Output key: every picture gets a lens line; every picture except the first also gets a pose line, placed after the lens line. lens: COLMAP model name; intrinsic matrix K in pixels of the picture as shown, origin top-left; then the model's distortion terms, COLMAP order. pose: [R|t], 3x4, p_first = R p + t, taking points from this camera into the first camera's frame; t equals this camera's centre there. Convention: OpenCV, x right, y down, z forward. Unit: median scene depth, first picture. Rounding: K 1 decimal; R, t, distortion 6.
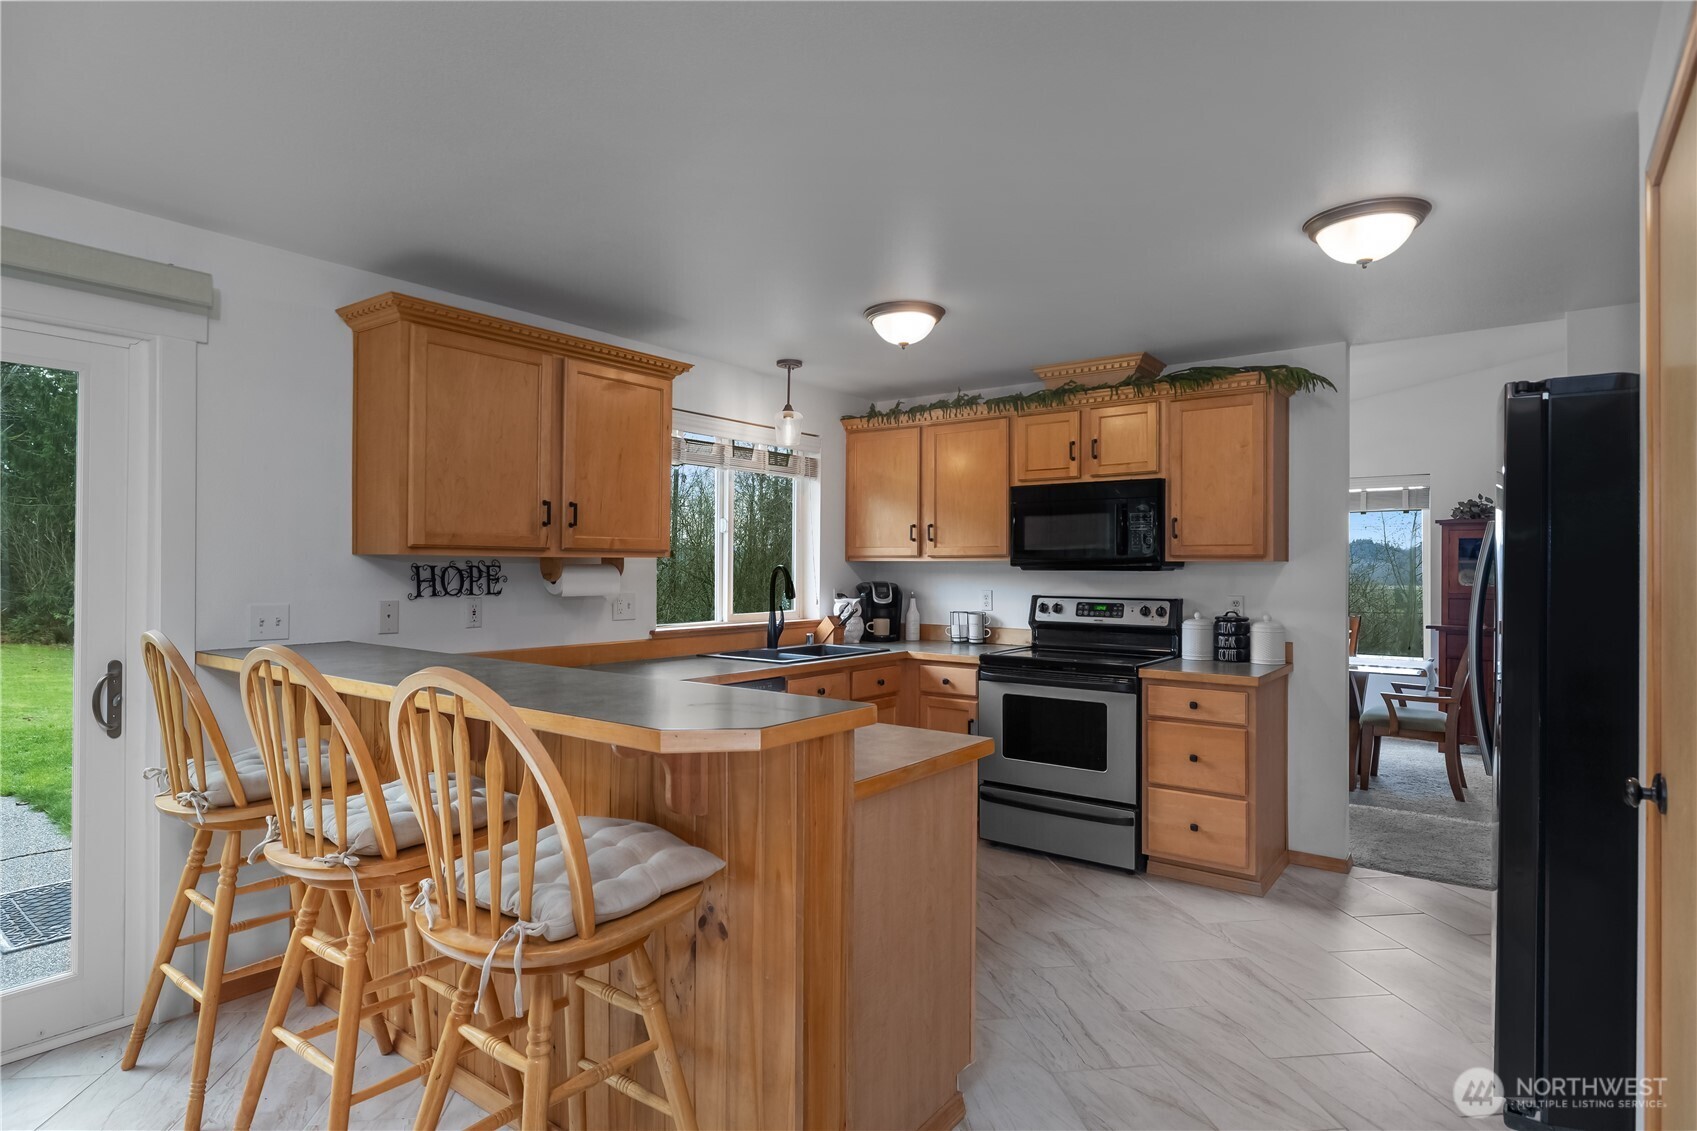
lens RADIAL K [[915.8, 0, 850.4], [0, 915.8, 561.6], [0, 0, 1]] dist [-0.001174, -0.001822]
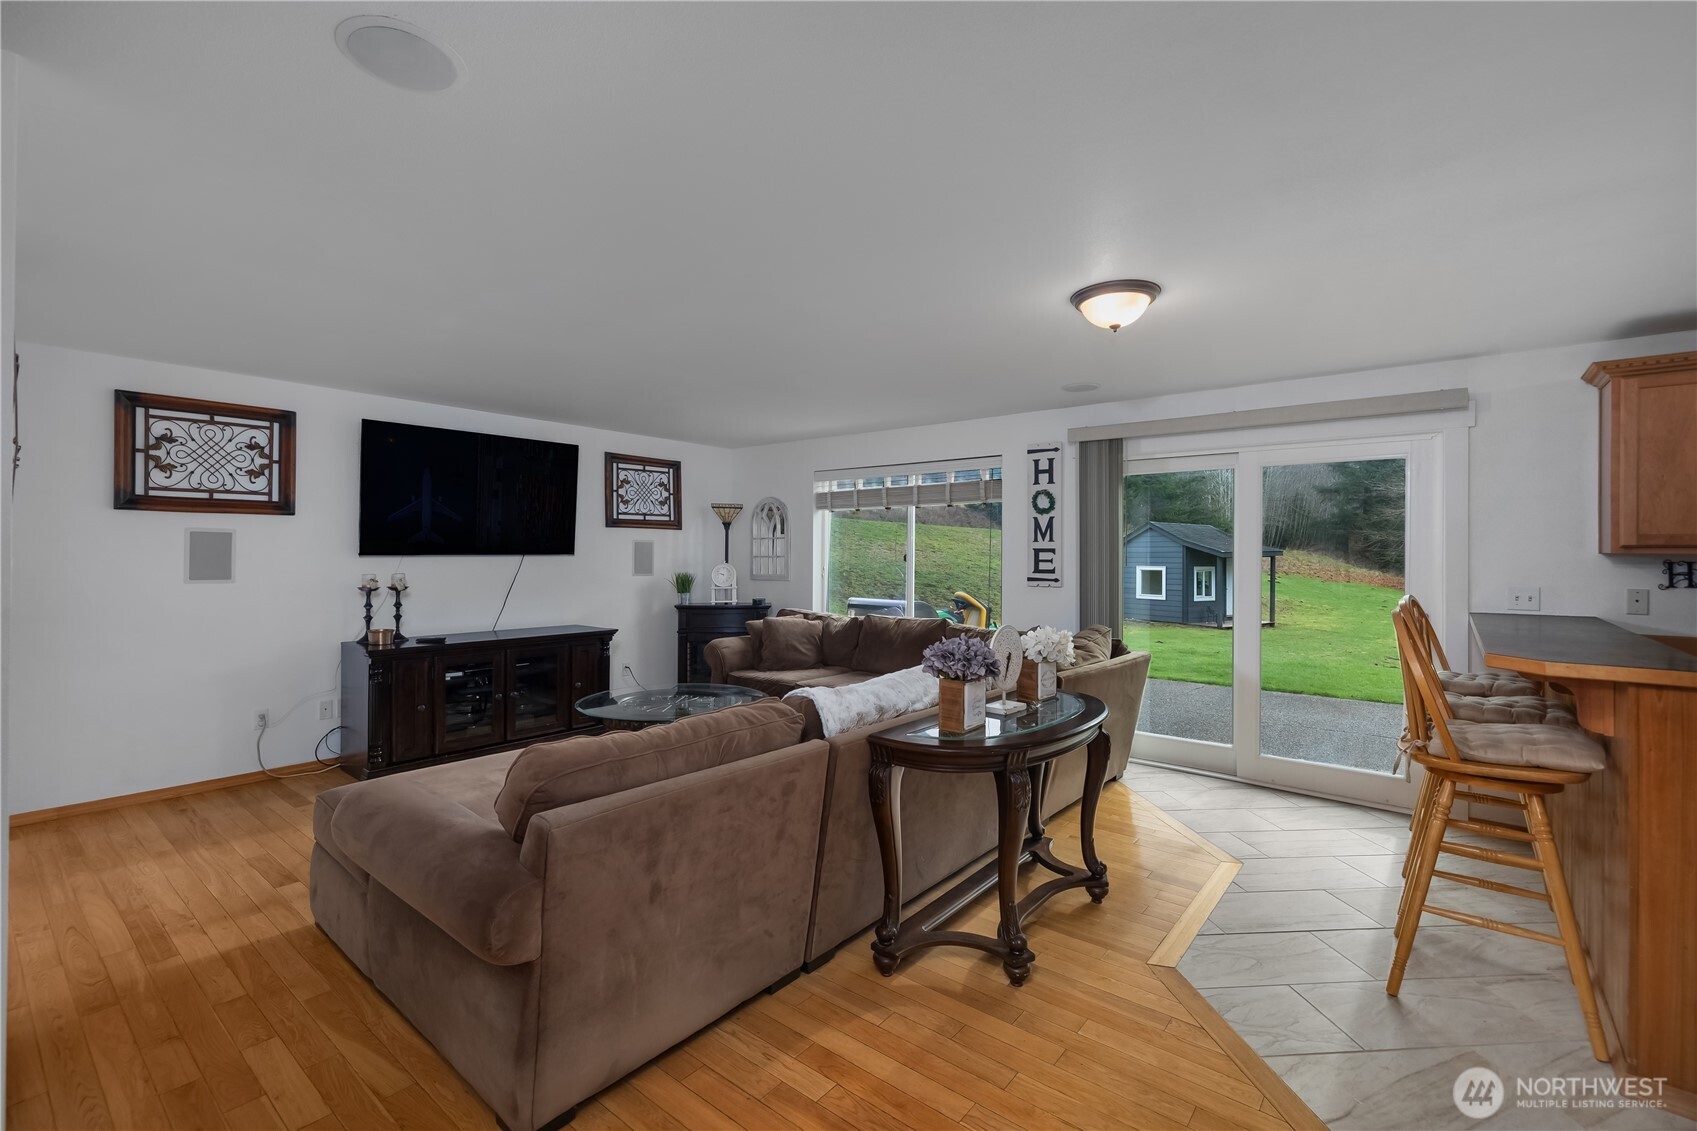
lens RADIAL K [[741.3, 0, 843.3], [0, 741.3, 566.0], [0, 0, 1]] dist [0.002636, -0.000177]
pose [[-0.048154, 0.006425, -0.998819, 0.436353], [-0.001940, 0.999977, 0.006525, 0.004523], [0.998838, 0.002252, -0.048140, -0.049820]]
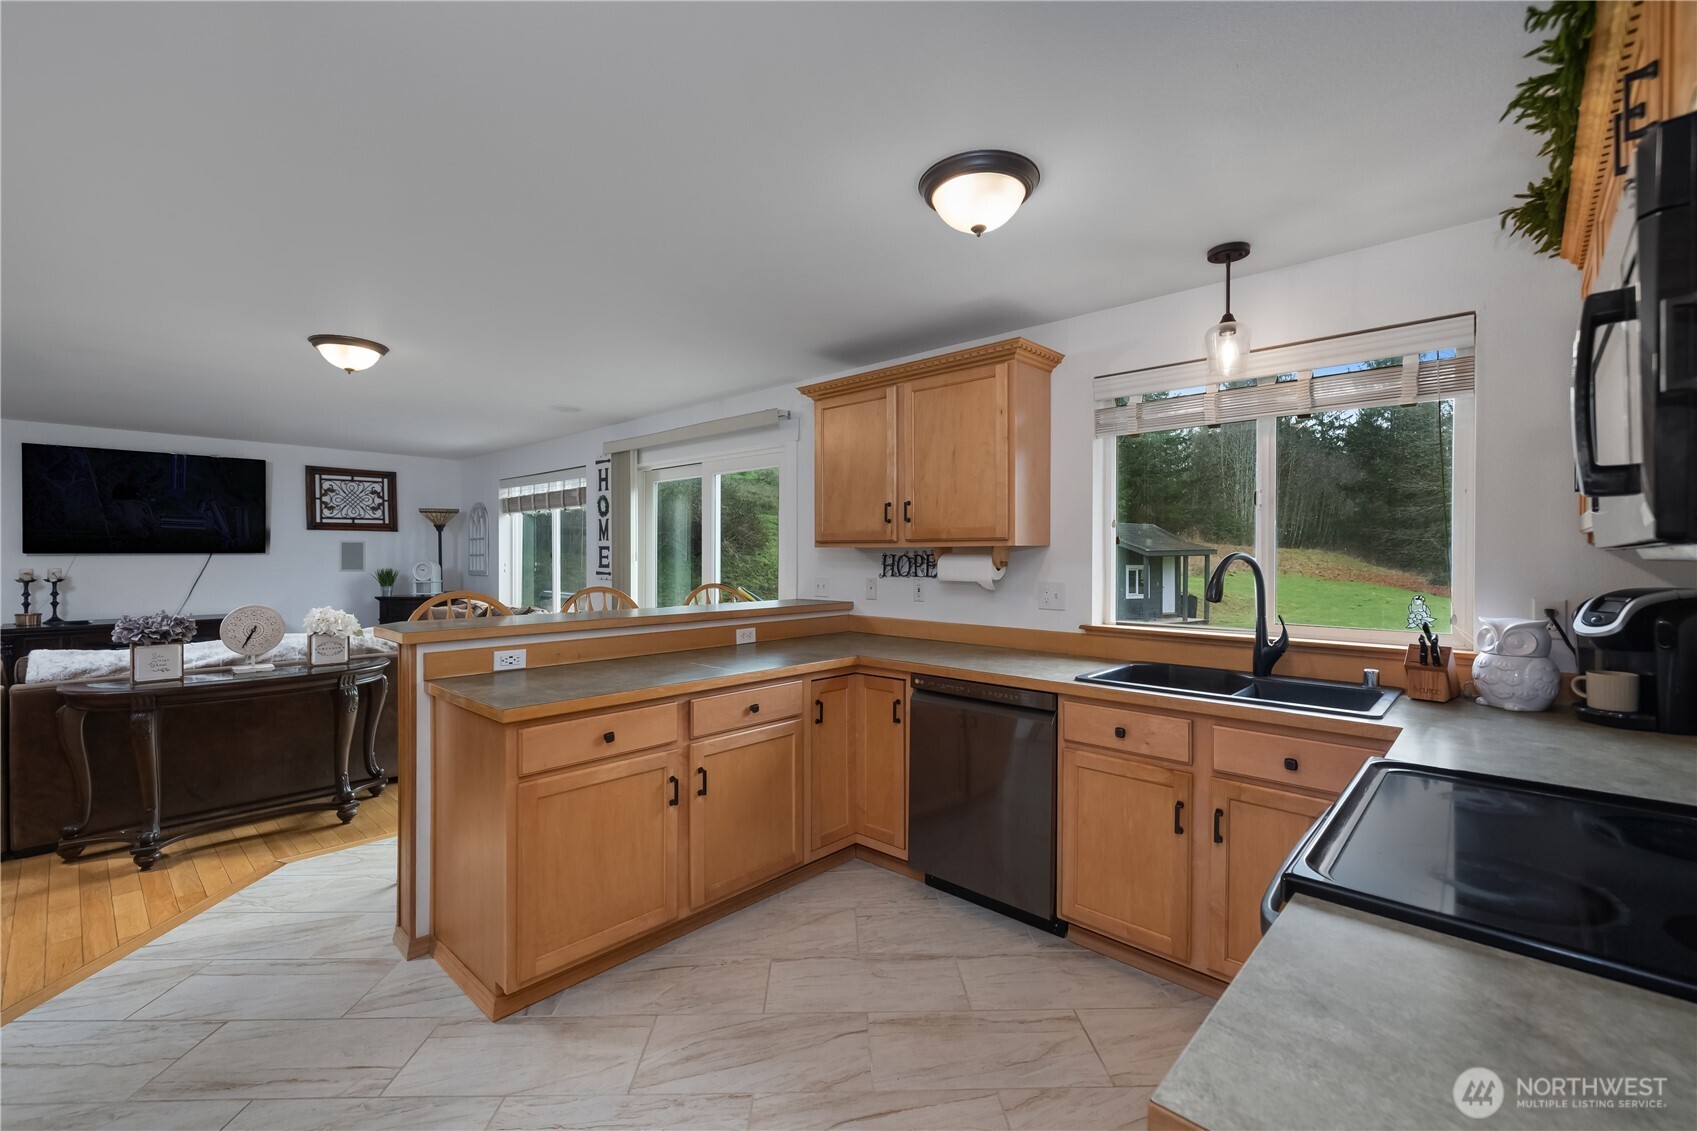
lens RADIAL K [[741.3, 0, 852.6], [0, 741.3, 556.7], [0, 0, 1]] dist [0.002636, -0.000177]
pose [[-0.127948, -0.005850, -0.991764, 0.527995], [0.000243, 0.999982, -0.005930, 0.010826], [0.991781, -0.001000, -0.127944, 0.824506]]
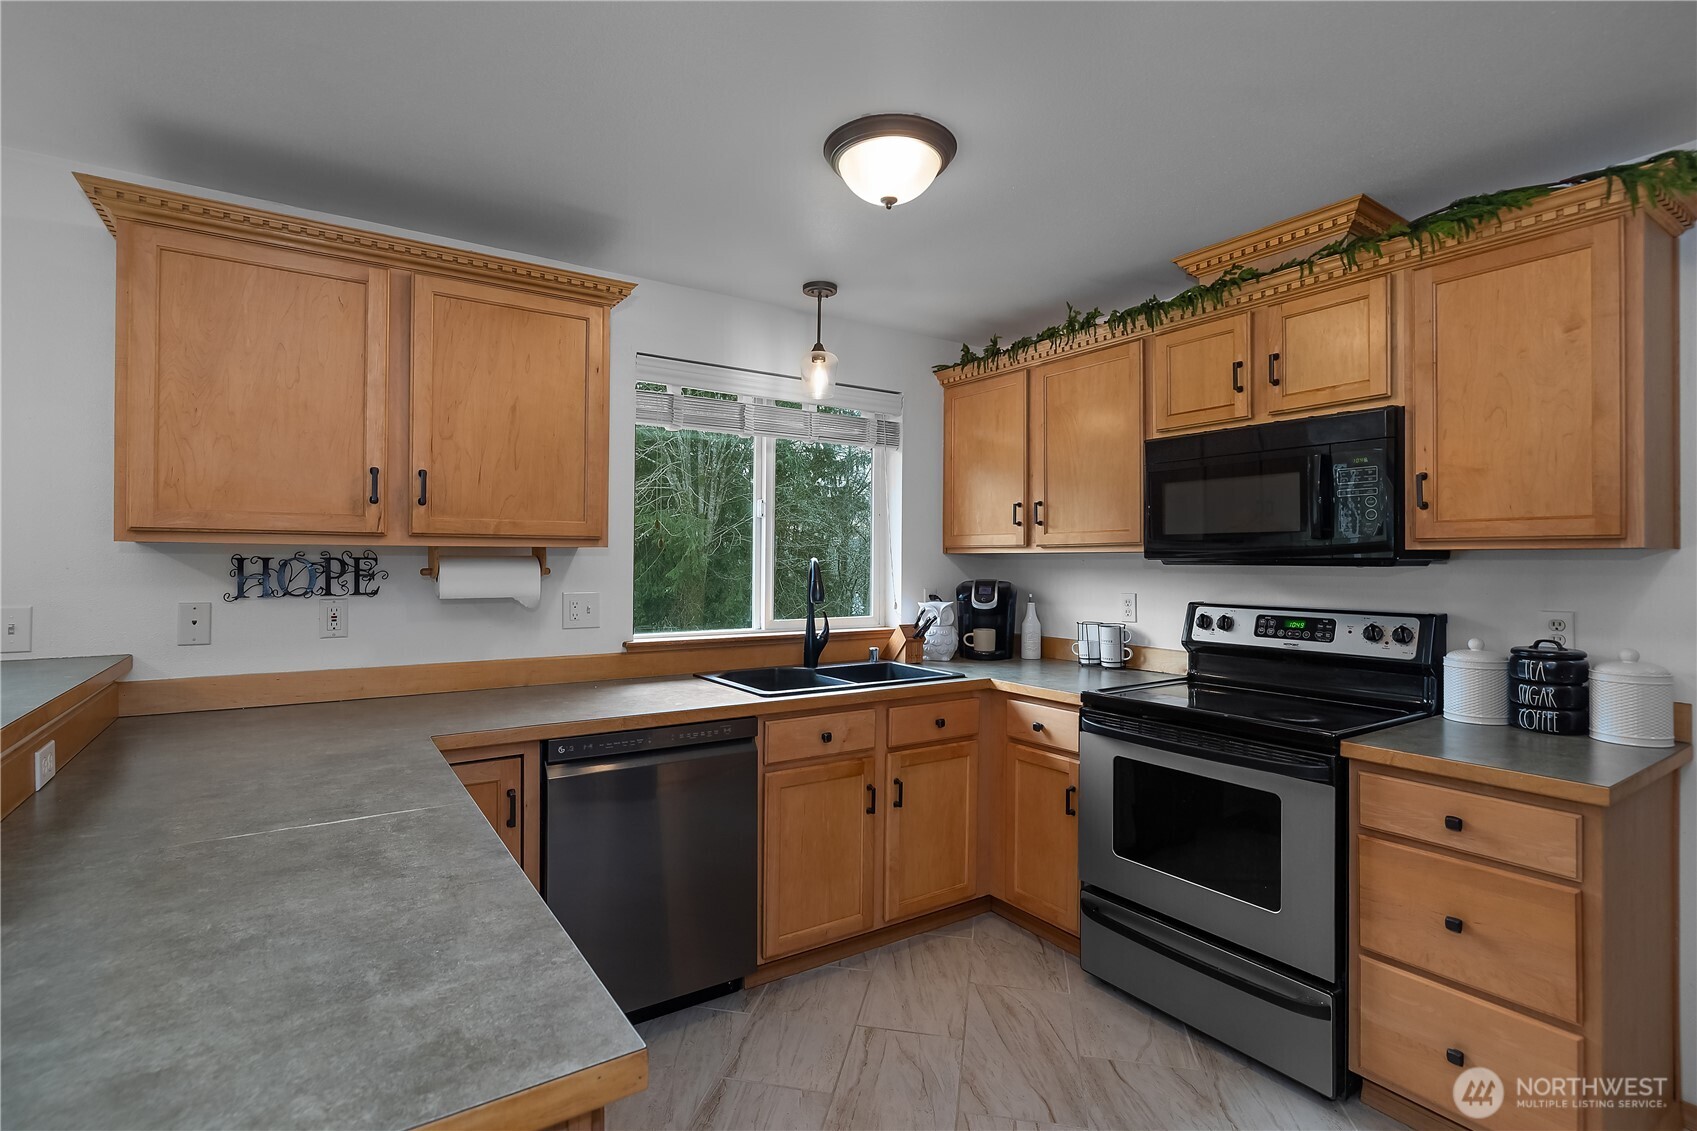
lens RADIAL K [[808.9, 0, 836.6], [0, 808.9, 554.9], [0, 0, 1]] dist [-0.008190, 0.001233]
pose [[0.940898, -0.003071, -0.338675, 0.176175], [0.001568, 0.999988, -0.004712, 0.004743], [0.338685, 0.003902, 0.940892, 0.395673]]
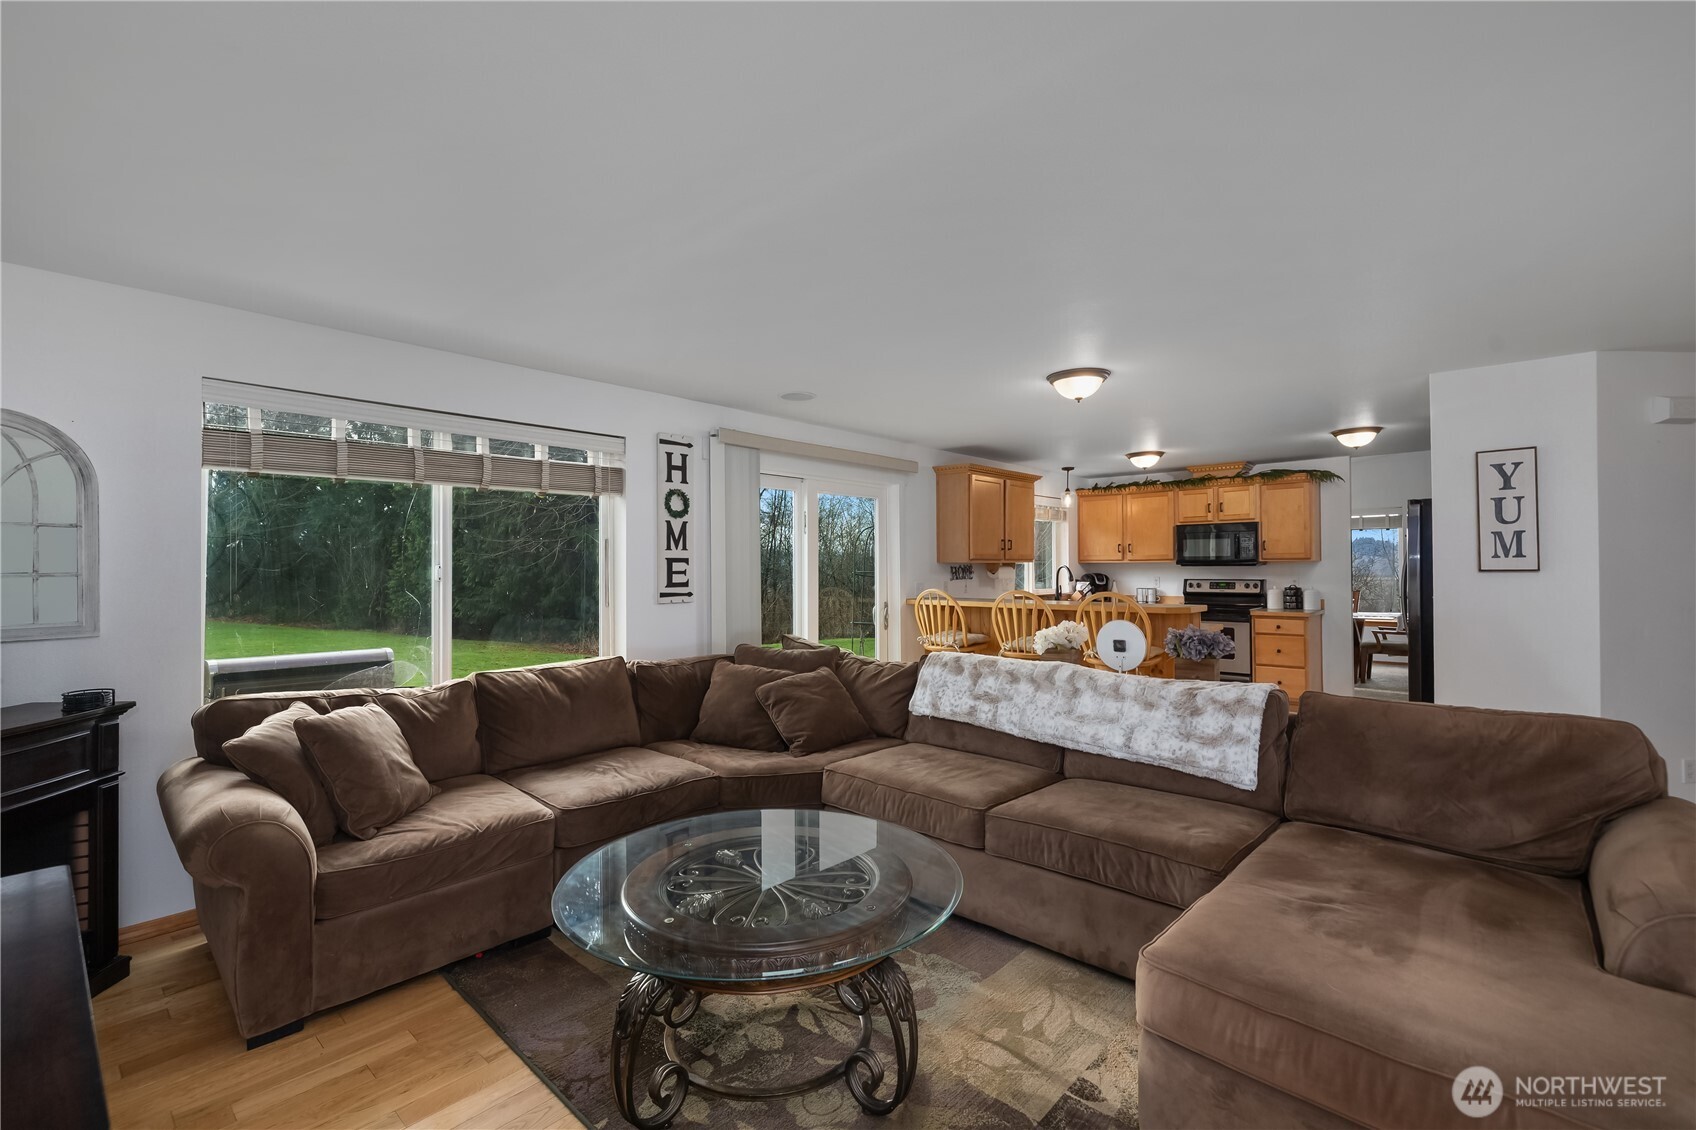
lens RADIAL K [[740.8, 0, 854.1], [0, 740.8, 559.2], [0, 0, 1]] dist [0.002636, -0.000177]
pose [[0.995667, -0.011635, -0.092258, -0.413729], [0.011207, 0.999924, -0.005164, -0.006567], [0.092311, 0.004107, 0.995722, -0.758133]]
